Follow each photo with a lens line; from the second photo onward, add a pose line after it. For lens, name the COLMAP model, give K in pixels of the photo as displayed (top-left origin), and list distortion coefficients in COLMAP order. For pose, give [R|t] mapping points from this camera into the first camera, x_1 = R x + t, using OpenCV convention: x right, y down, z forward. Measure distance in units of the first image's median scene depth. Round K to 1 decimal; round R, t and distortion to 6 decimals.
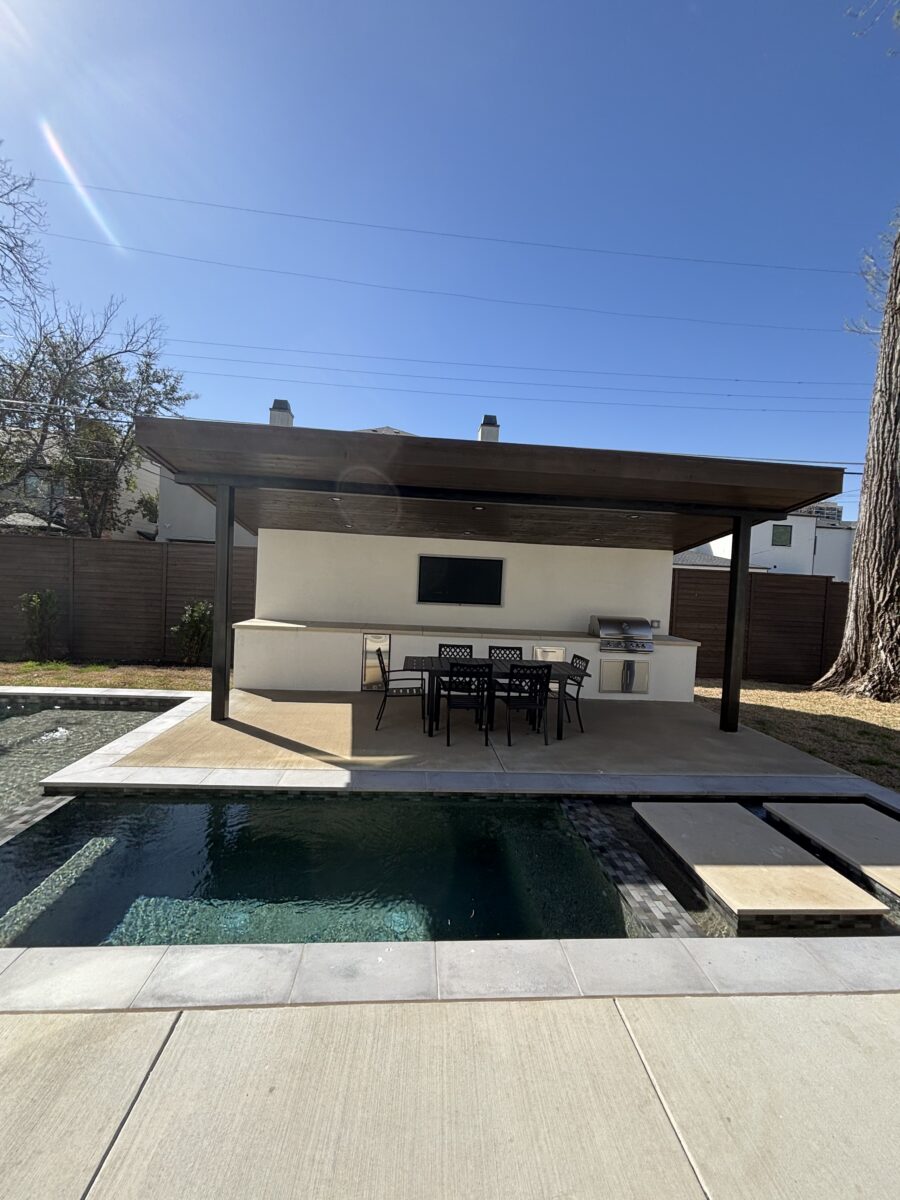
lens RADIAL K [[483.8, 0, 452.1], [0, 483.8, 592.5], [0, 0, 1]] dist [0.001454, 0.000075]
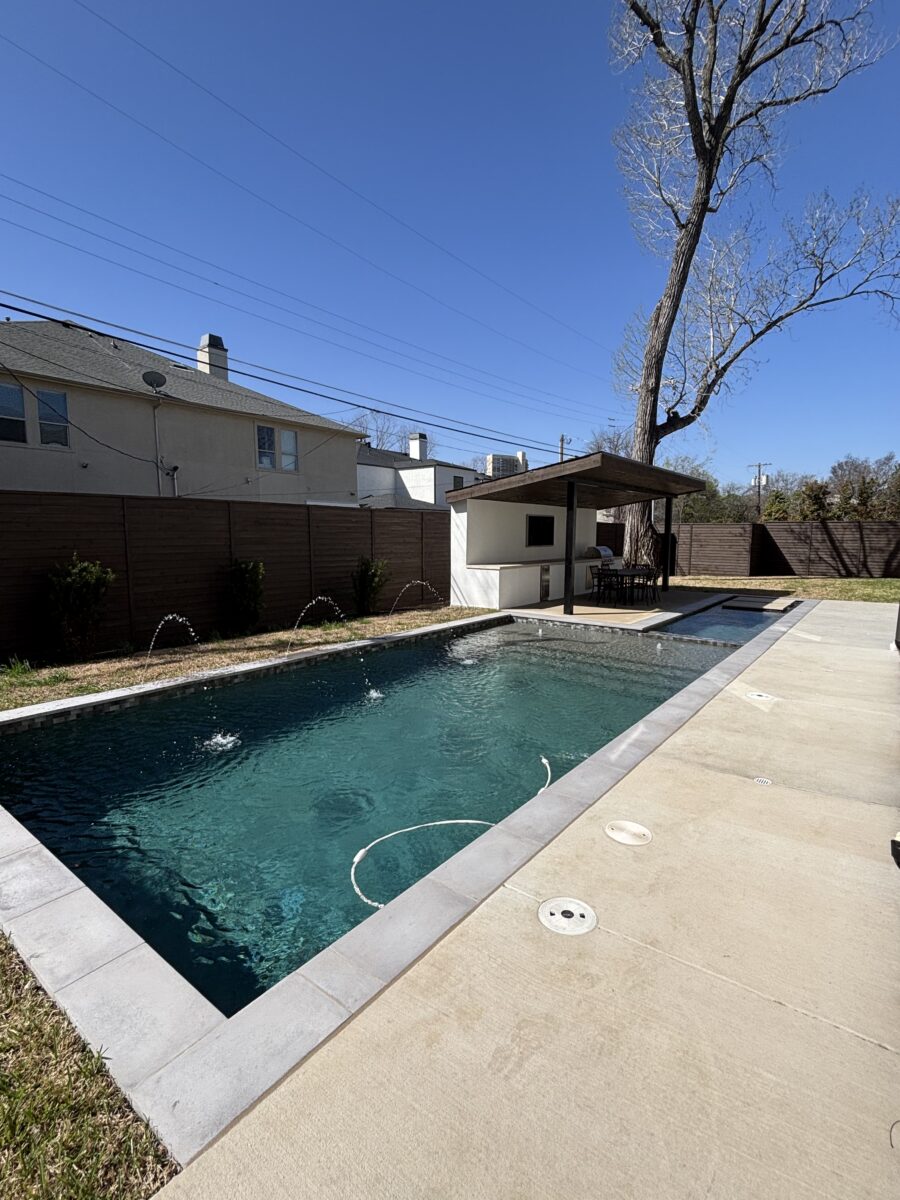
lens RADIAL K [[571.0, 0, 453.1], [0, 571.0, 592.2], [0, 0, 1]] dist [0.005924, -0.002968]
pose [[0.677822, -0.120406, 0.725300, -2.259864], [0.046960, 0.991575, 0.120724, -0.091627], [-0.733725, -0.047769, 0.677765, -0.102412]]
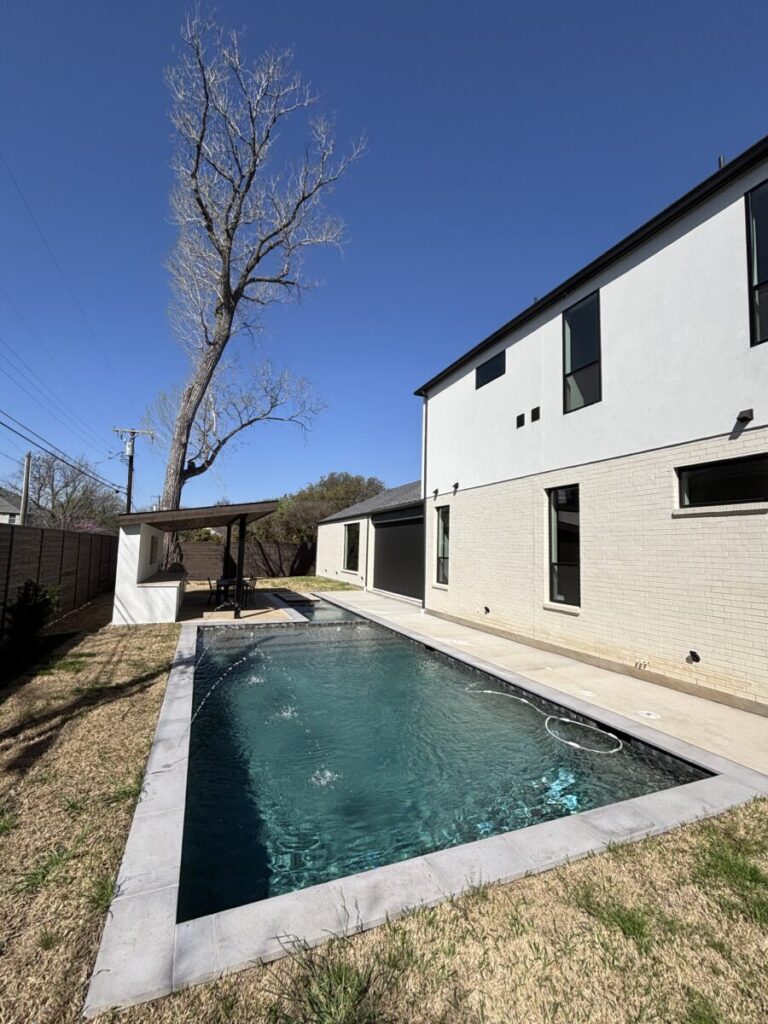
lens RADIAL K [[424.0, 0, 387.4], [0, 424.0, 516.3], [0, 0, 1]] dist [-0.018325, -0.000118]
pose [[-0.316638, 0.020110, 0.948333, -2.595766], [-0.013497, 0.999578, -0.025704, -0.178727], [-0.948451, -0.020938, -0.316233, 0.971781]]
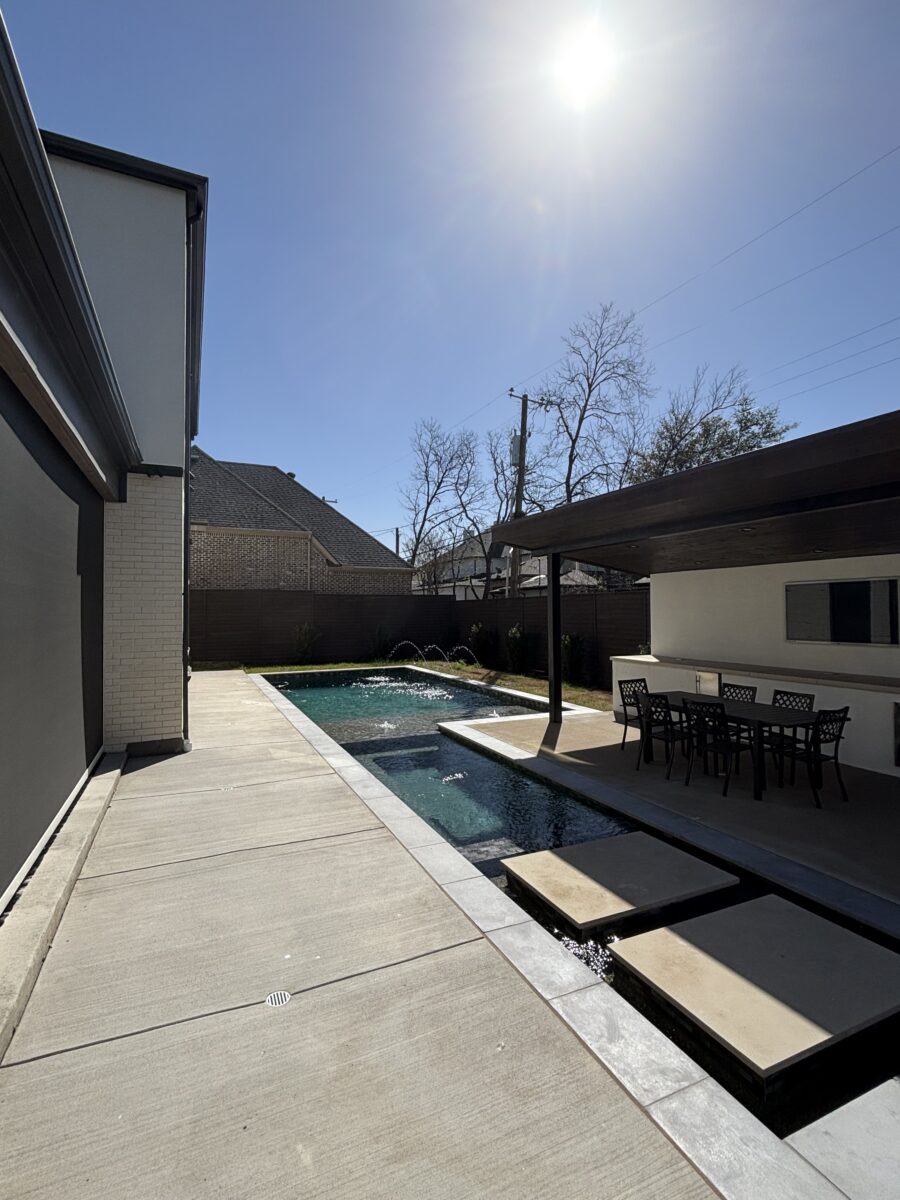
lens RADIAL K [[571.0, 0, 454.4], [0, 571.0, 595.4], [0, 0, 1]] dist [0.005924, -0.002968]
pose [[0.346640, -0.074777, -0.935013, 0.961073], [-0.004223, 0.996683, -0.081275, 0.037302], [0.937989, 0.032121, 0.345174, 0.162231]]
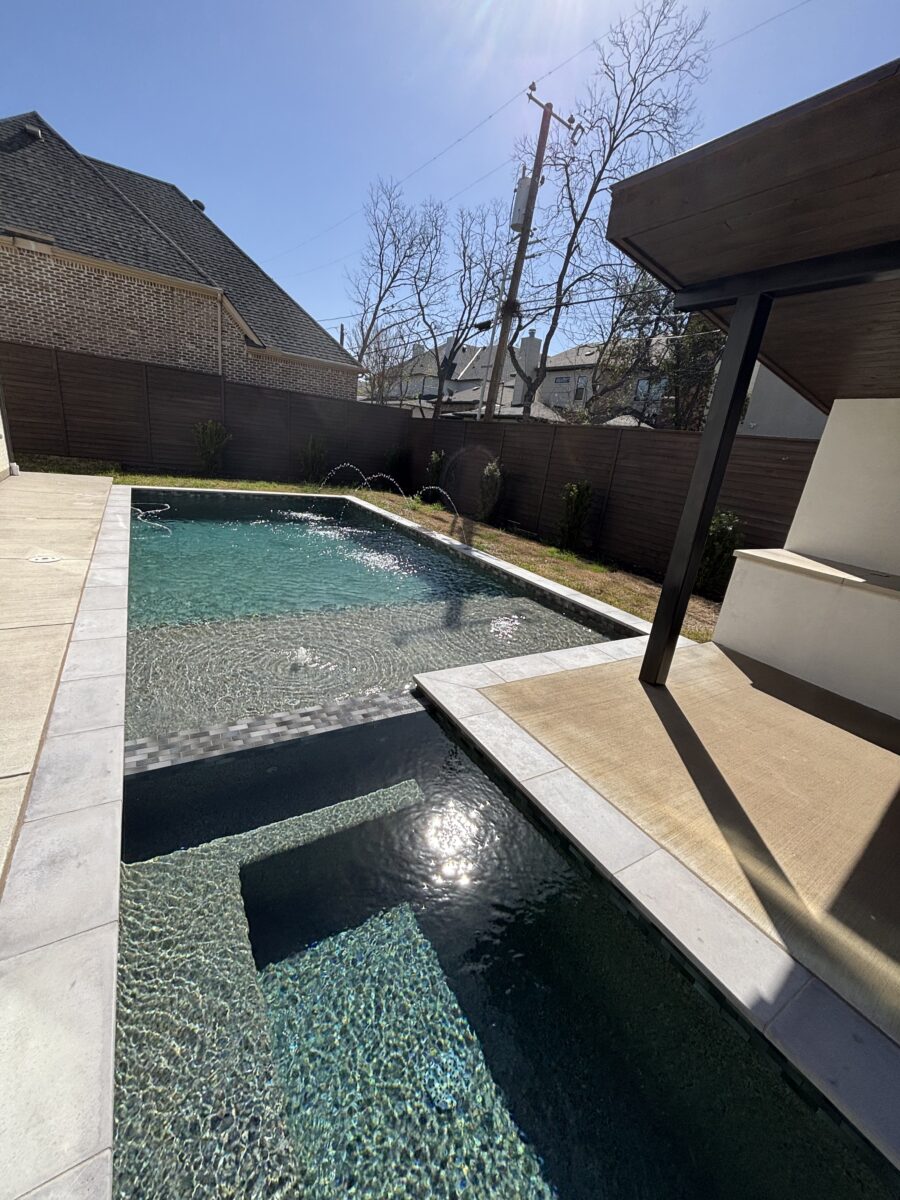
lens RADIAL K [[483.8, 0, 447.8], [0, 483.8, 598.3], [0, 0, 1]] dist [0.001454, 0.000075]
pose [[0.452689, 0.282658, -0.845681, -0.065336], [-0.121380, 0.959132, 0.255603, 0.008306], [0.883368, -0.013060, 0.468498, 0.430742]]
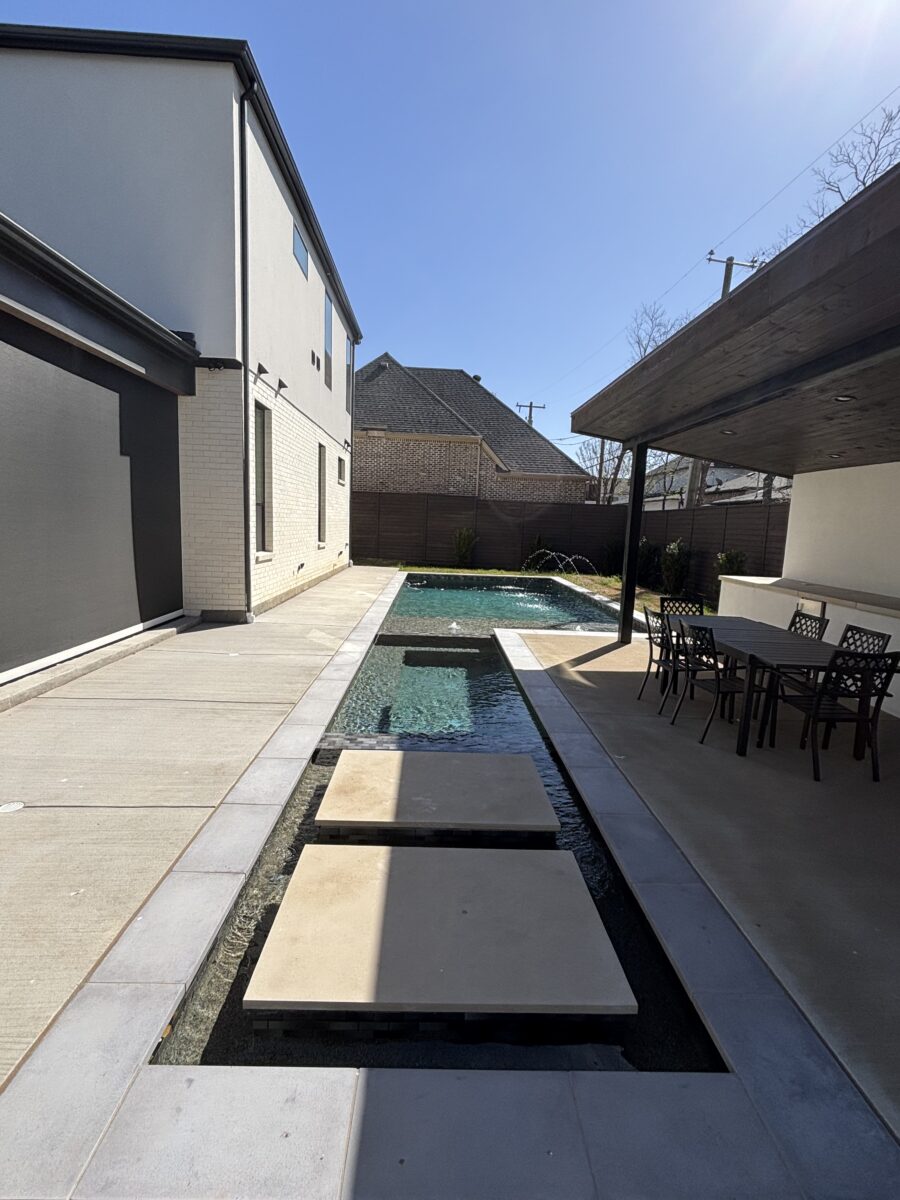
lens RADIAL K [[571.0, 0, 456.0], [0, 571.0, 598.7], [0, 0, 1]] dist [0.005924, -0.002968]
pose [[-0.039565, 0.084487, -0.995639, 0.949568], [-0.070029, 0.993734, 0.087108, 0.059310], [0.996760, 0.073170, -0.033401, 0.622902]]
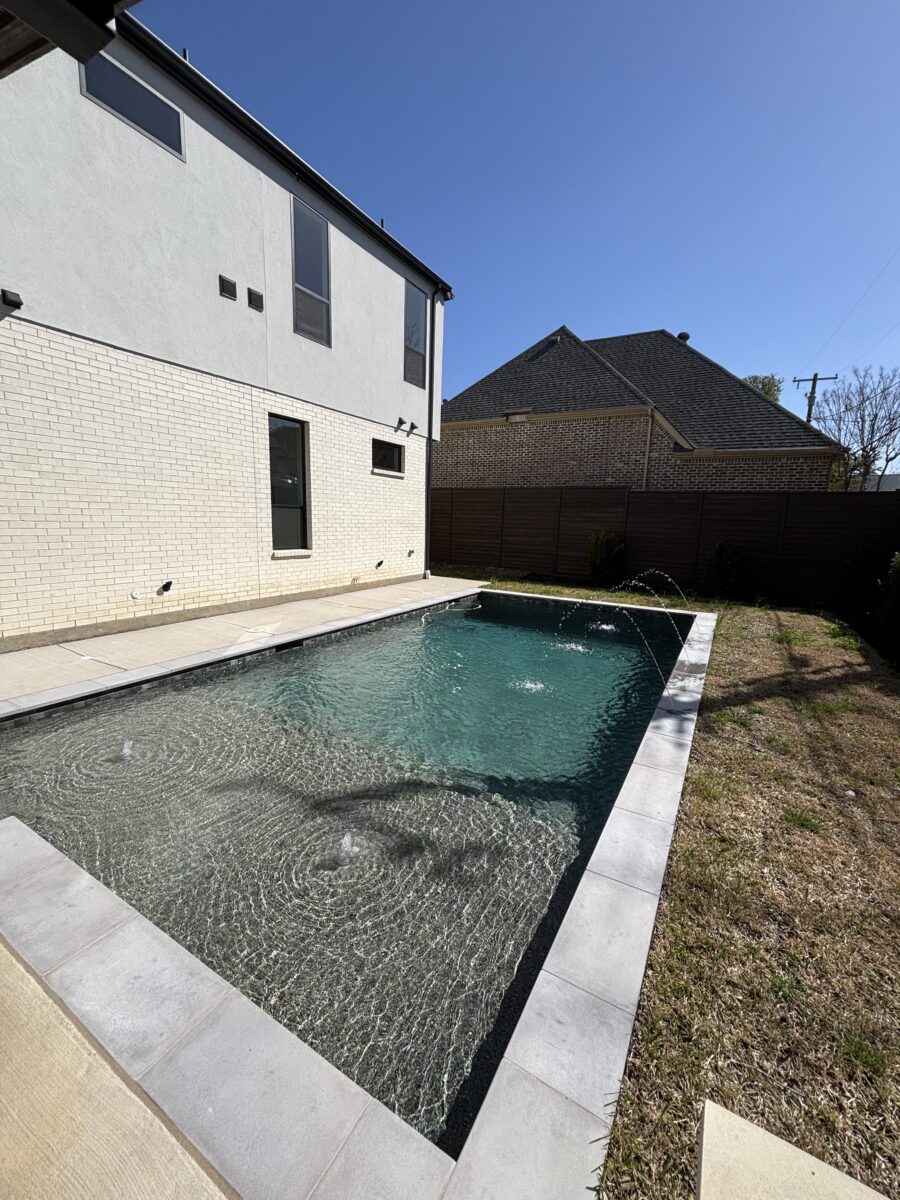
lens RADIAL K [[483.8, 0, 448.7], [0, 483.8, 593.7], [0, 0, 1]] dist [0.001454, 0.000075]
pose [[-0.570662, 0.067119, -0.818438, -0.451078], [-0.078447, 0.987640, 0.135693, -0.037167], [0.817430, 0.141639, -0.558343, 1.239009]]
